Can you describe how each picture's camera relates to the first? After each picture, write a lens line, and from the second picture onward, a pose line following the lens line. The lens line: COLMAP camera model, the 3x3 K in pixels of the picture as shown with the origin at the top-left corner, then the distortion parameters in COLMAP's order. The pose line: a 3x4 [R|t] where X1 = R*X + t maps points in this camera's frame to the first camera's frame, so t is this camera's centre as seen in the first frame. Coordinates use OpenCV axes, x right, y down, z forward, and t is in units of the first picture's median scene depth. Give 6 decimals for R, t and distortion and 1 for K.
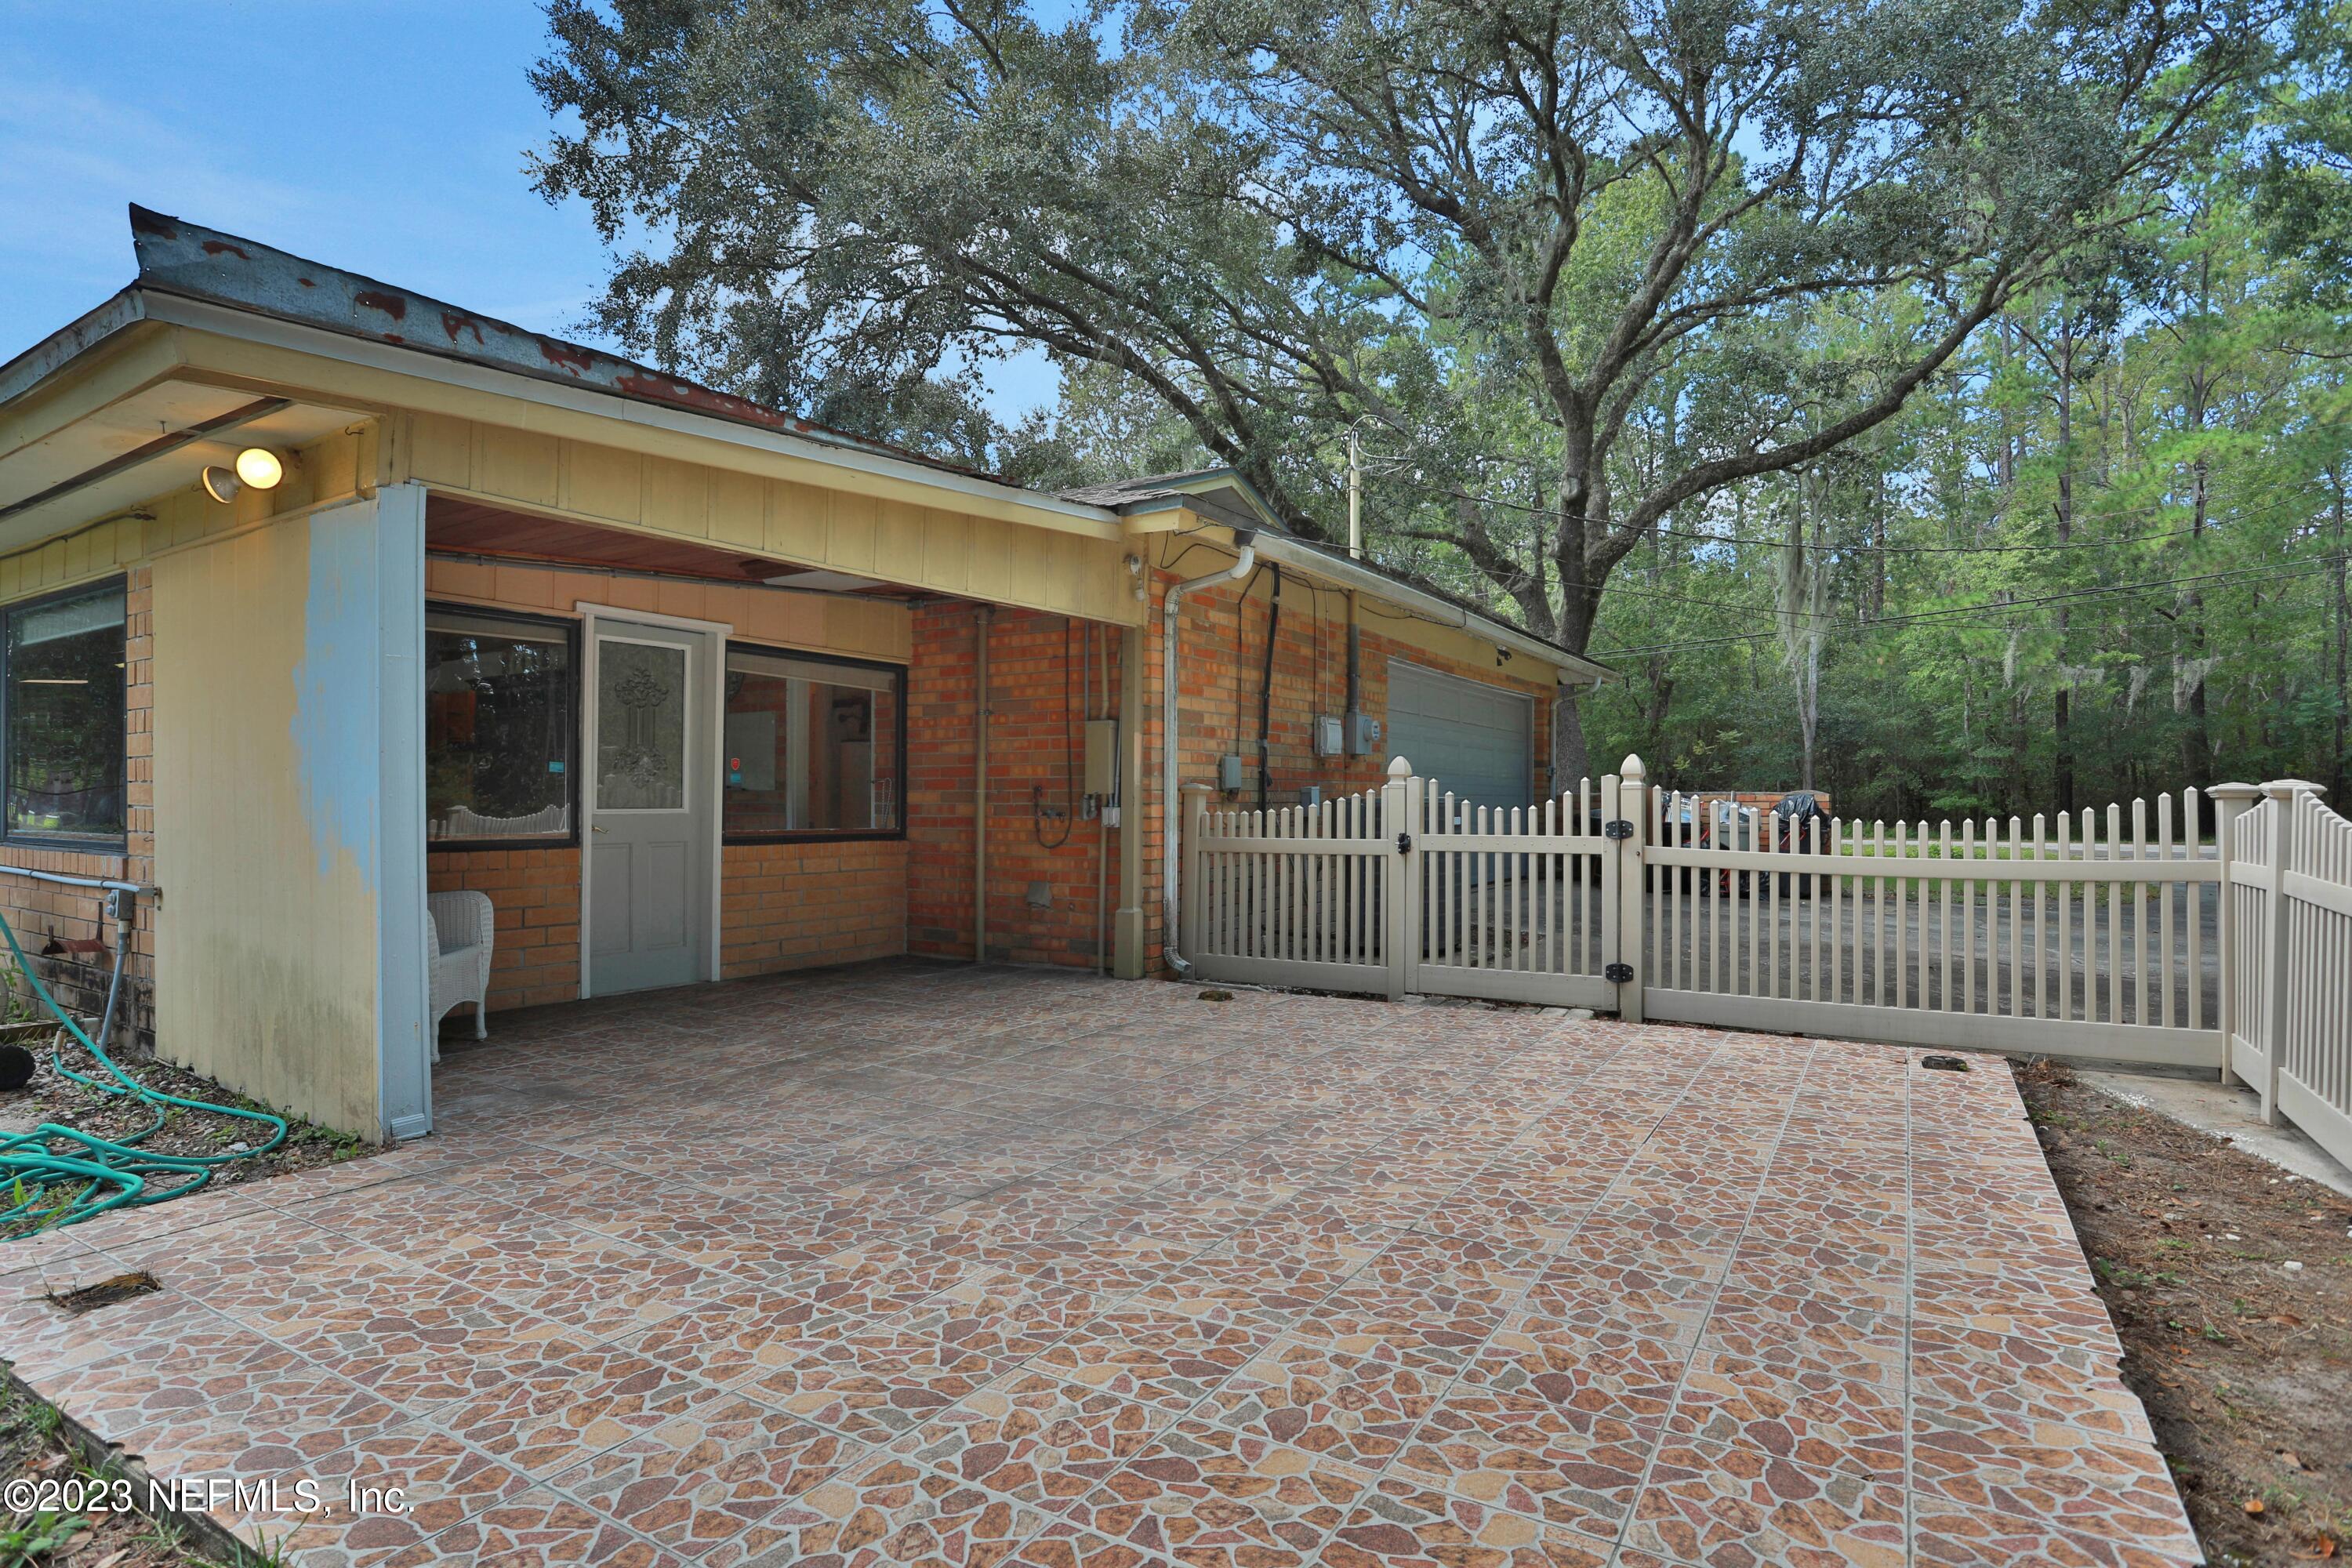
lens RADIAL K [[1202.8, 0, 1176.0], [0, 1202.8, 784.0], [0, 0, 1]] dist [-0.056756, 0.021292]
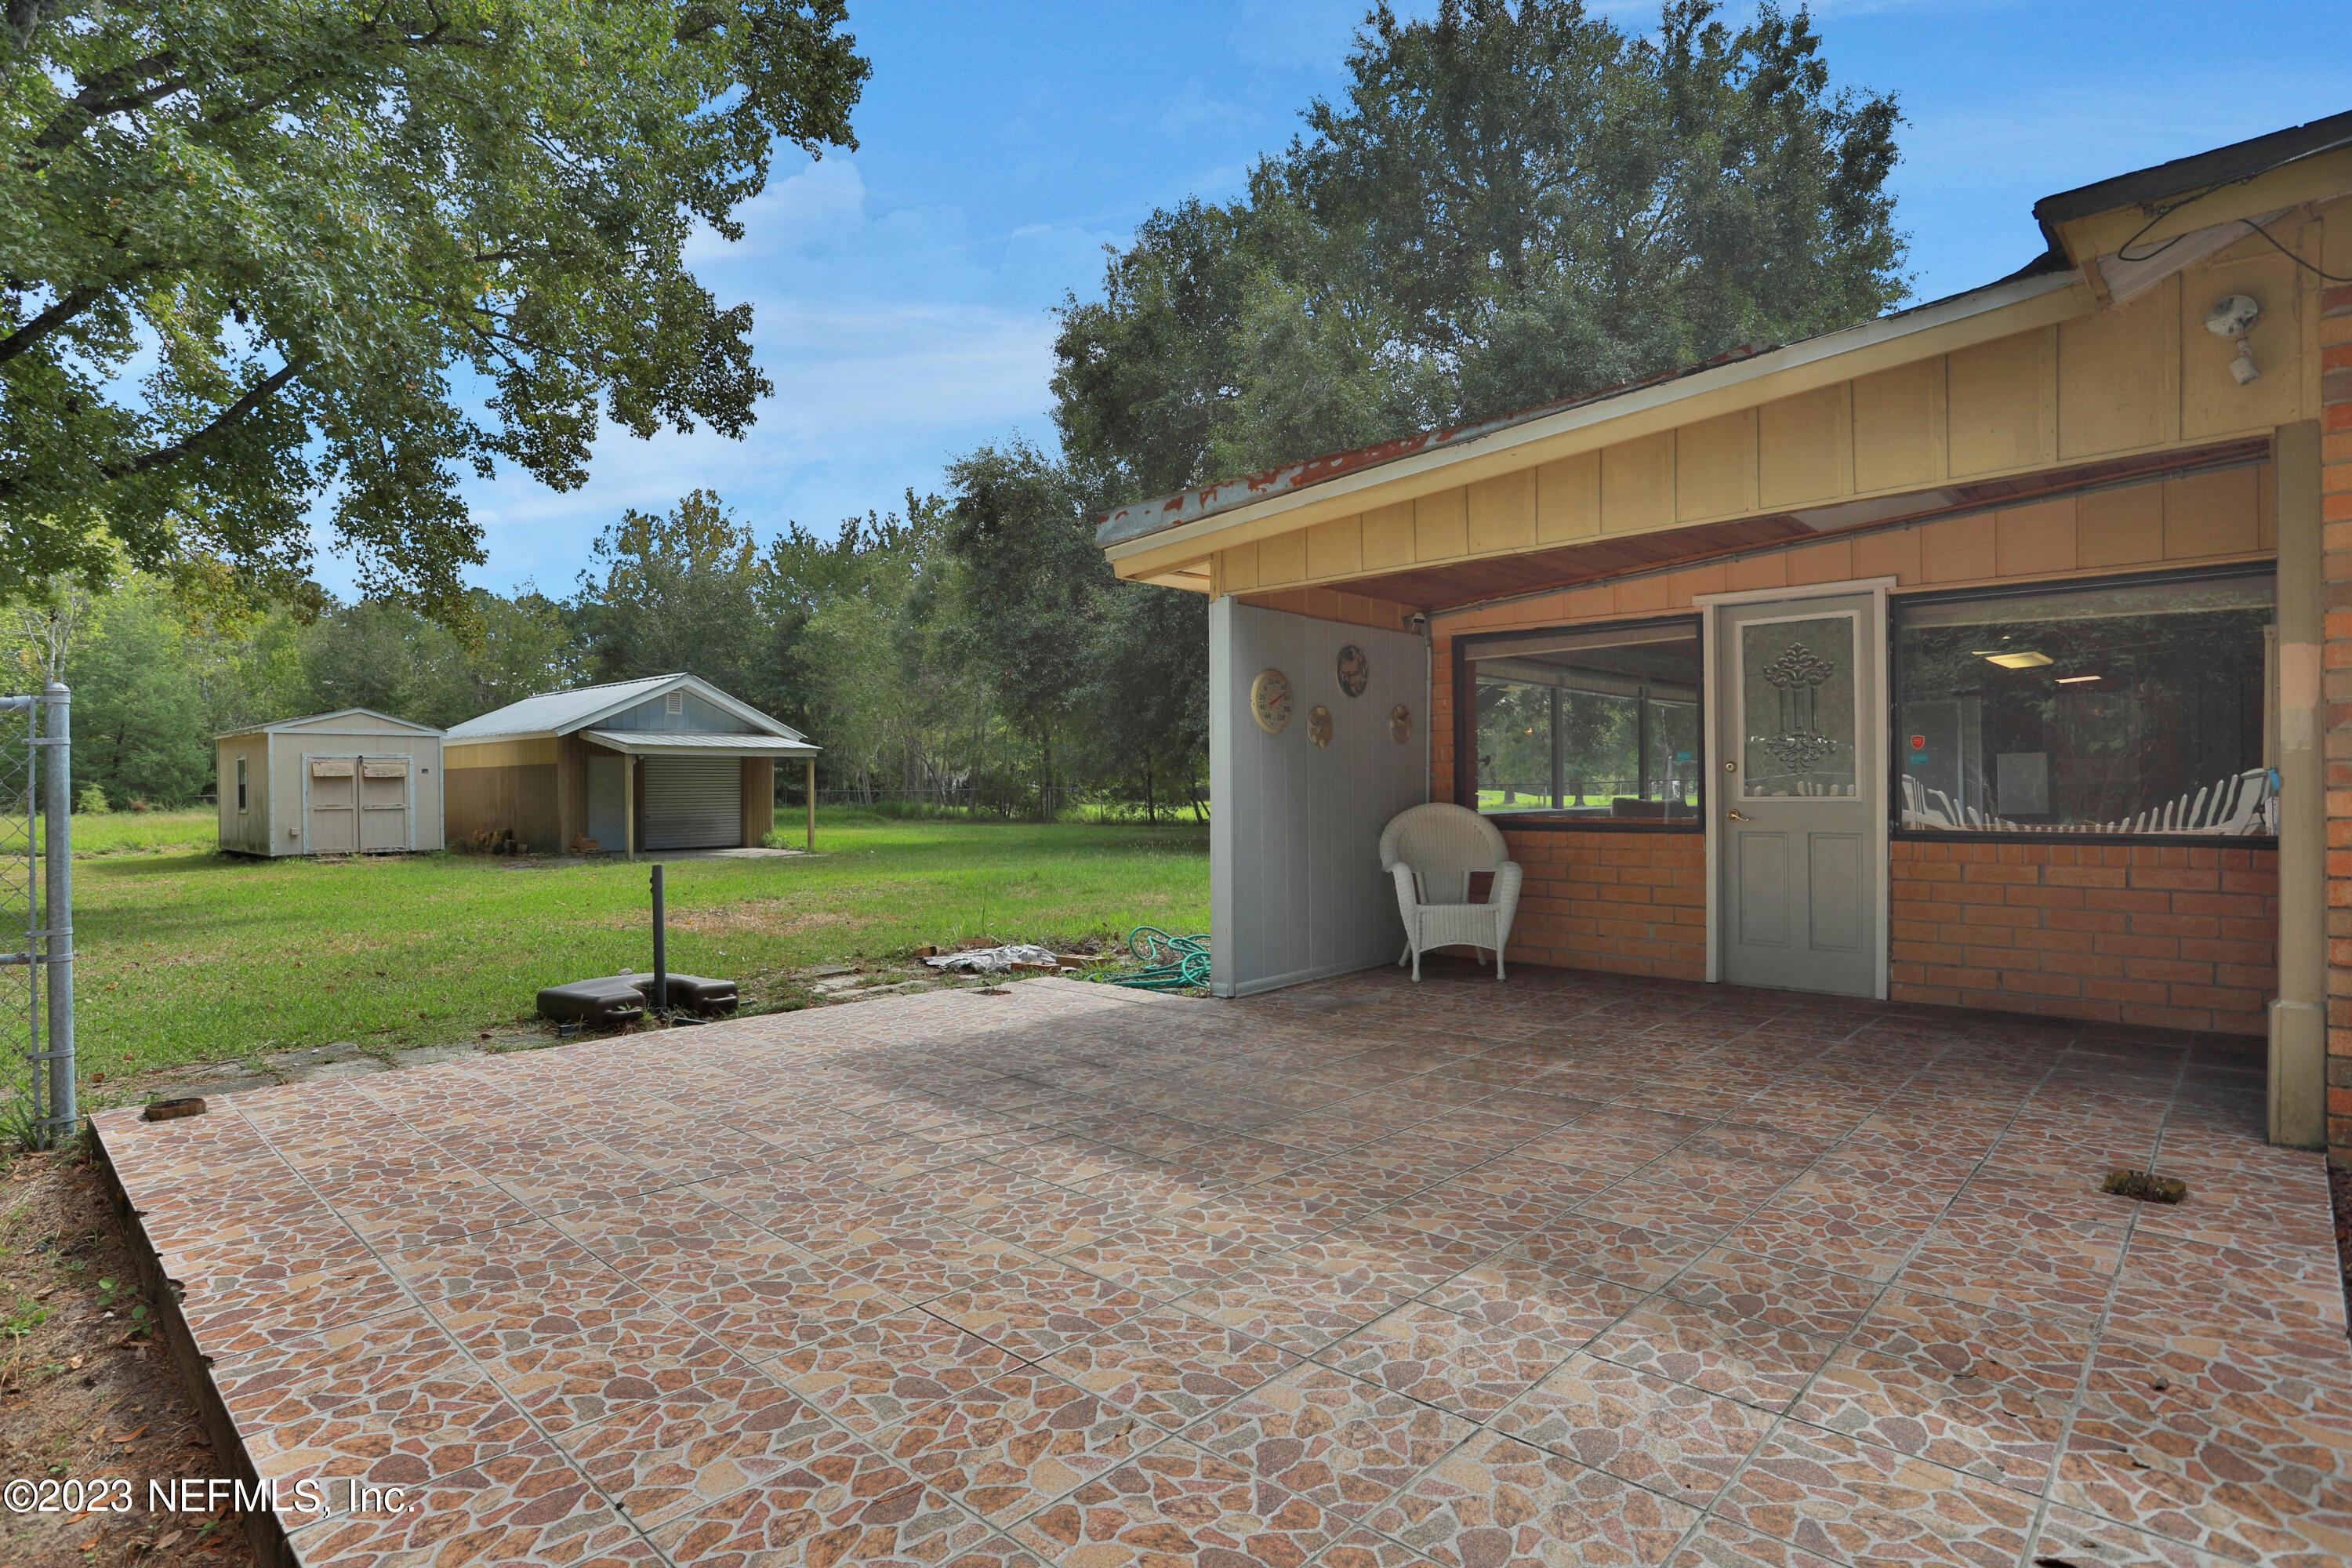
lens RADIAL K [[1202.8, 0, 1176.0], [0, 1202.8, 784.0], [0, 0, 1]] dist [-0.056756, 0.021292]
pose [[-0.199173, -0.007698, -0.979934, 1.288538], [0.019570, 0.999738, -0.011832, 0.028206], [0.979769, -0.021534, -0.198970, 1.623614]]
